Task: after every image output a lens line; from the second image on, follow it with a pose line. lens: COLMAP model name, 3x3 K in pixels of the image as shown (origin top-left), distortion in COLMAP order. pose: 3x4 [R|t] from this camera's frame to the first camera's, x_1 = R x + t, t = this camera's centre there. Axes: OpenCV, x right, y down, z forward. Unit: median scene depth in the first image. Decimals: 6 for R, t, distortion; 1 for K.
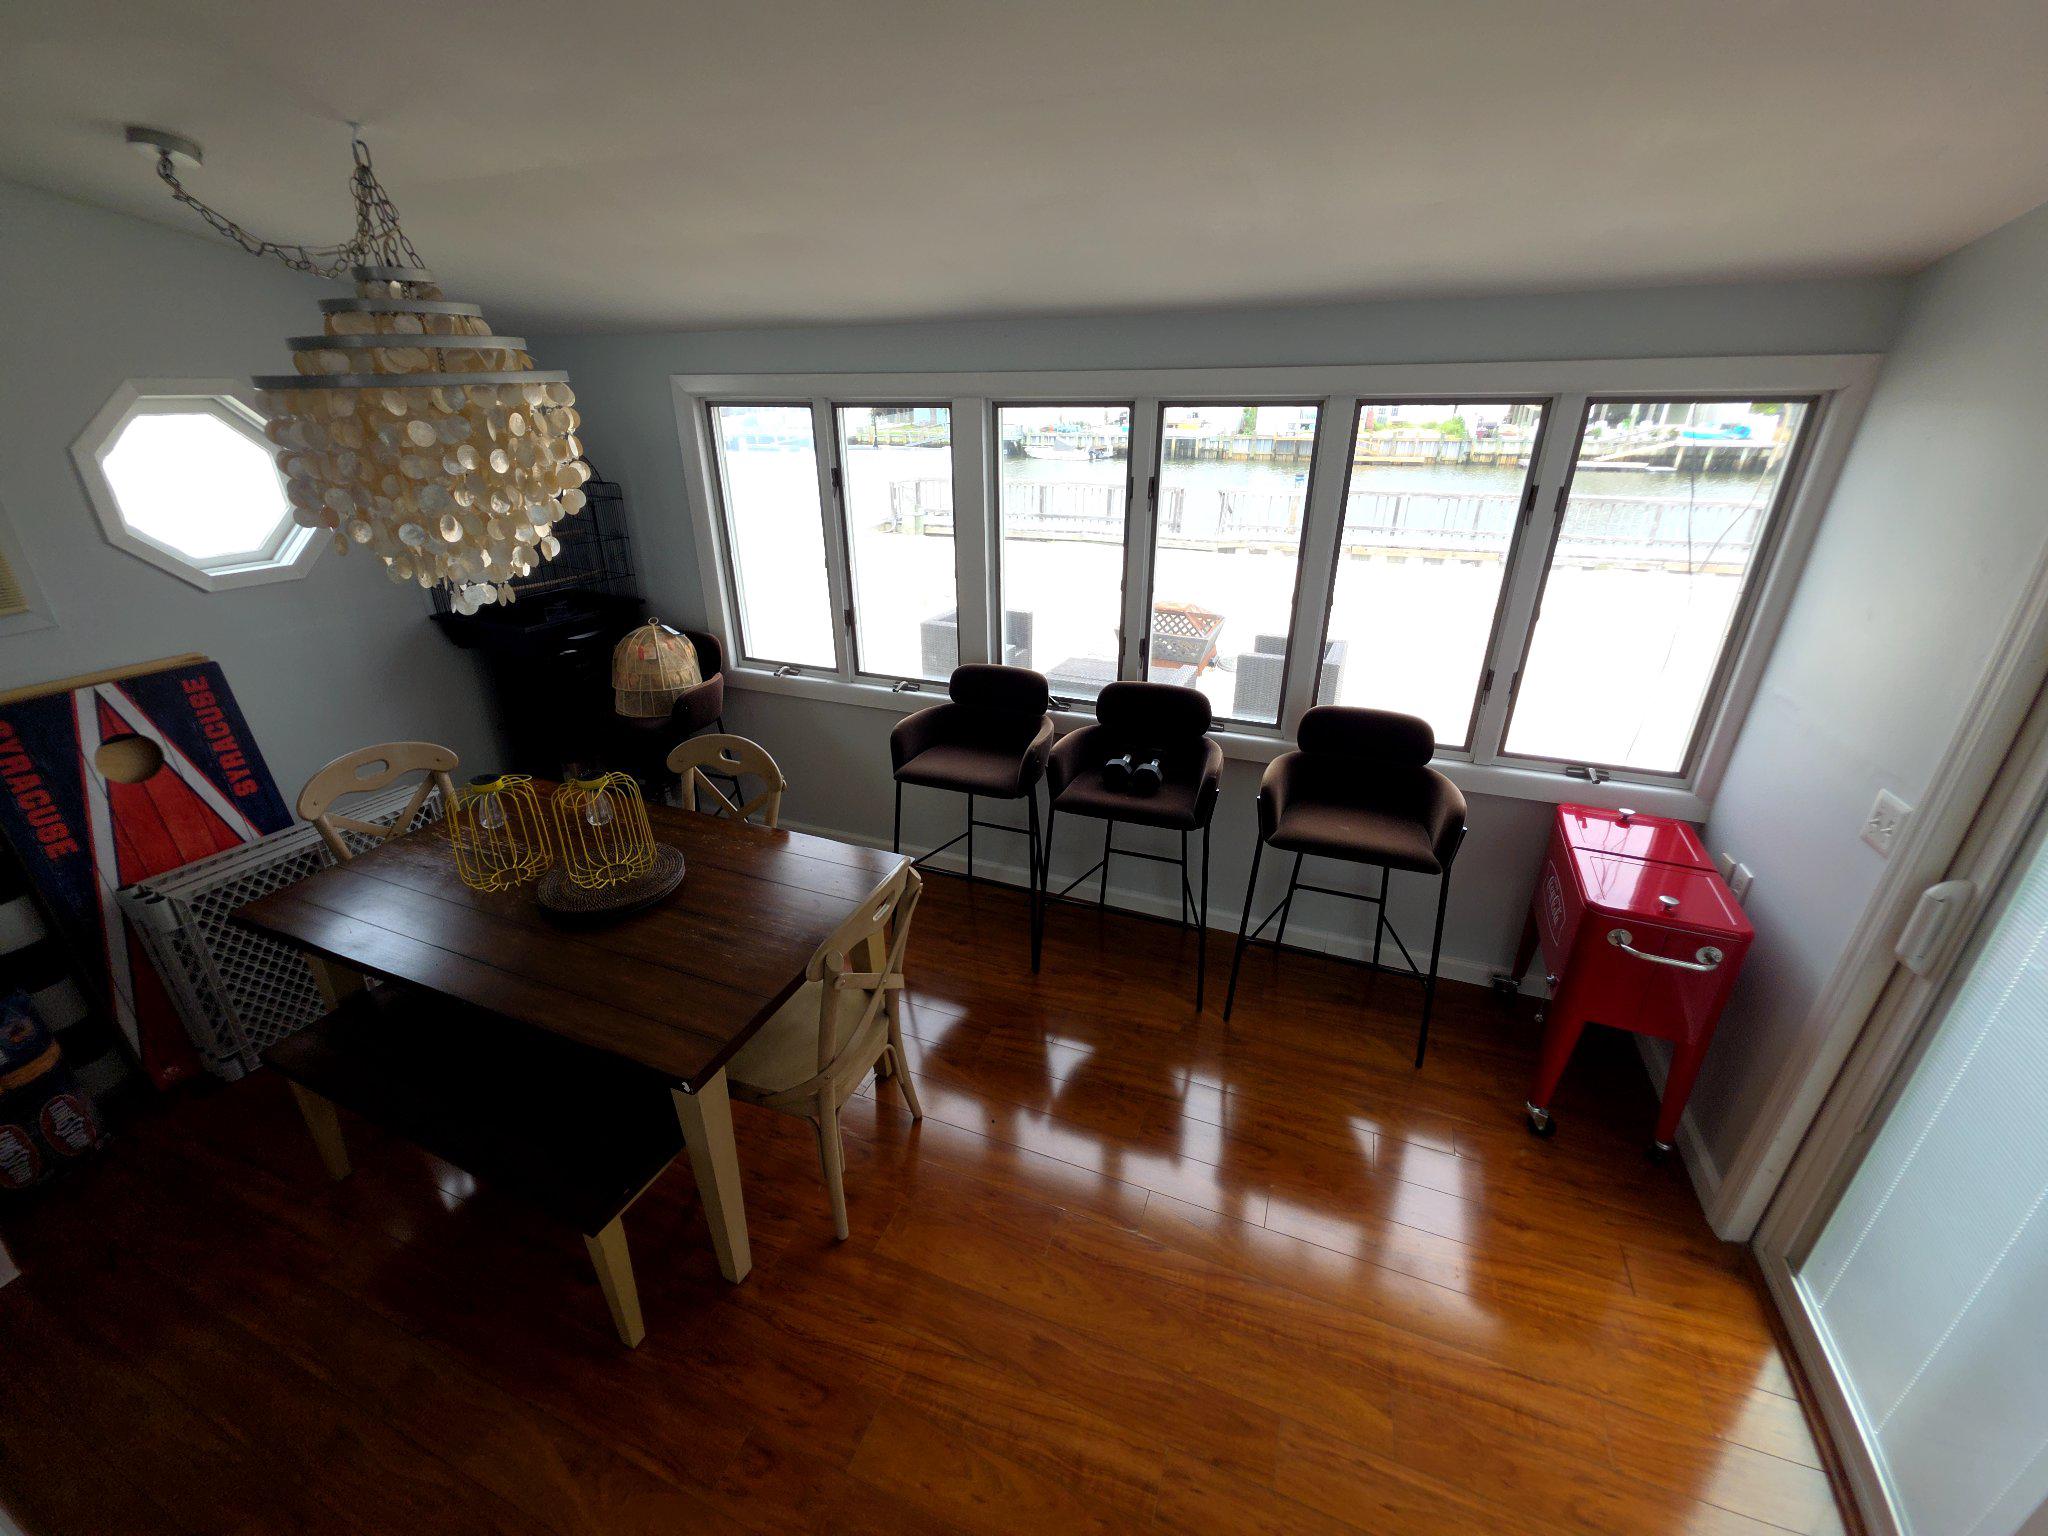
lens RADIAL K [[836.6, 0, 1010.7], [0, 836.6, 766.9], [0, 0, 1]] dist [0.019074, 0.000237]
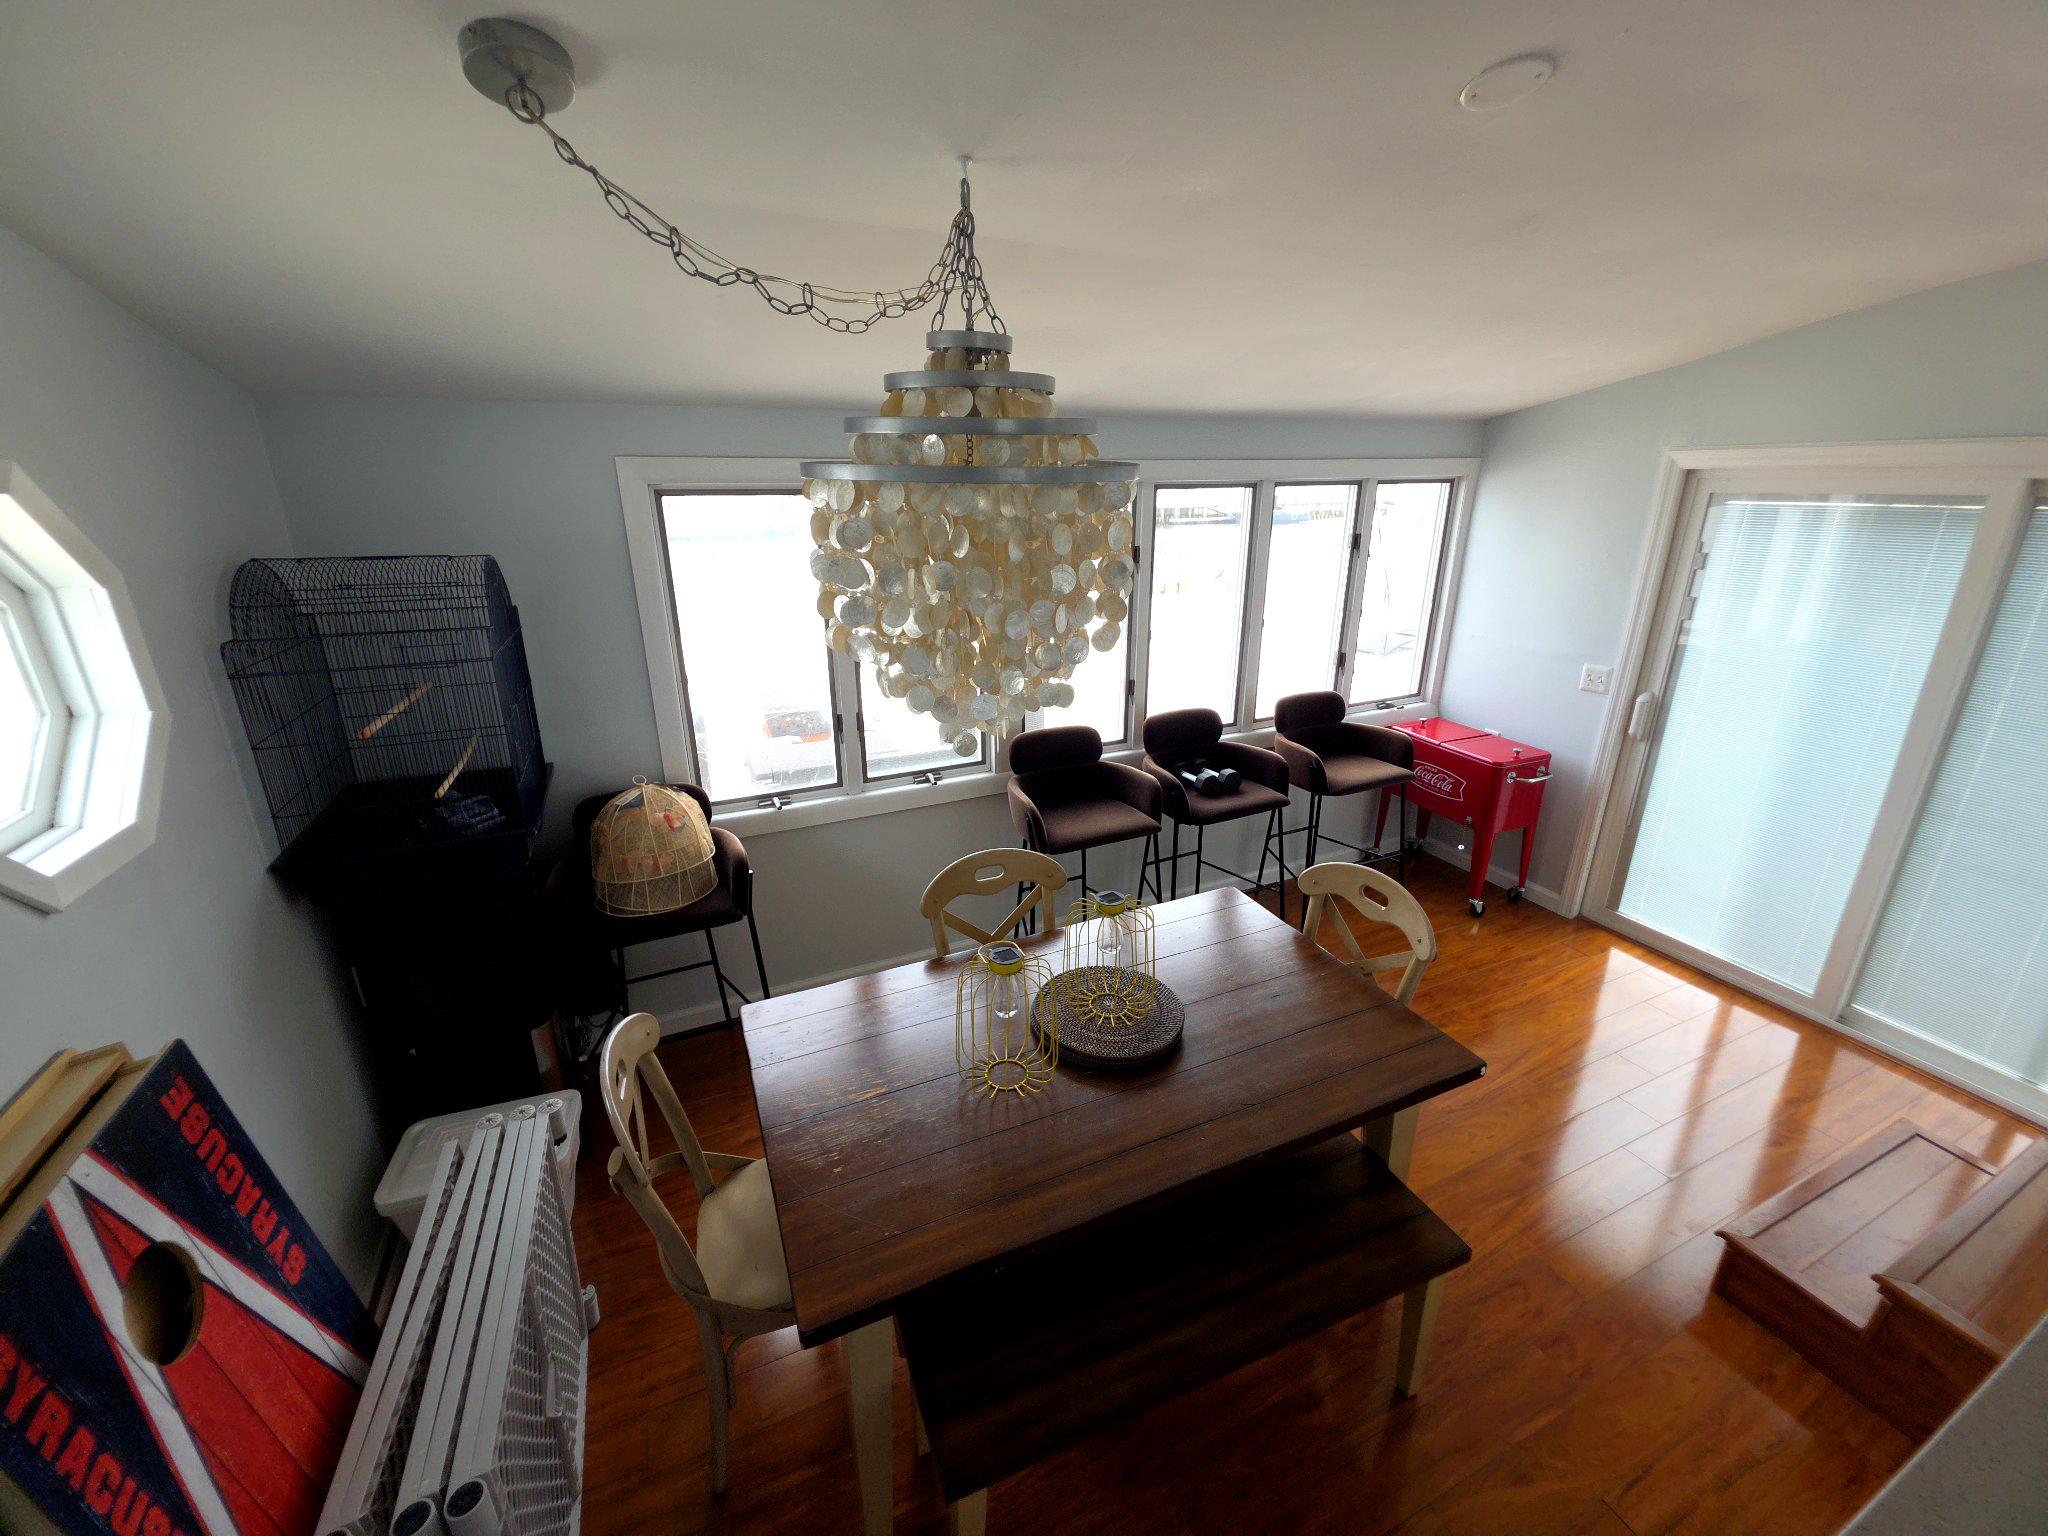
lens RADIAL K [[836.6, 0, 1014.1], [0, 836.6, 774.7], [0, 0, 1]] dist [0.019074, 0.000237]
pose [[0.679500, -0.247146, 0.690796, -0.904925], [0.301339, 0.952485, 0.044359, -0.144315], [-0.668936, 0.178021, 0.721688, 0.321142]]
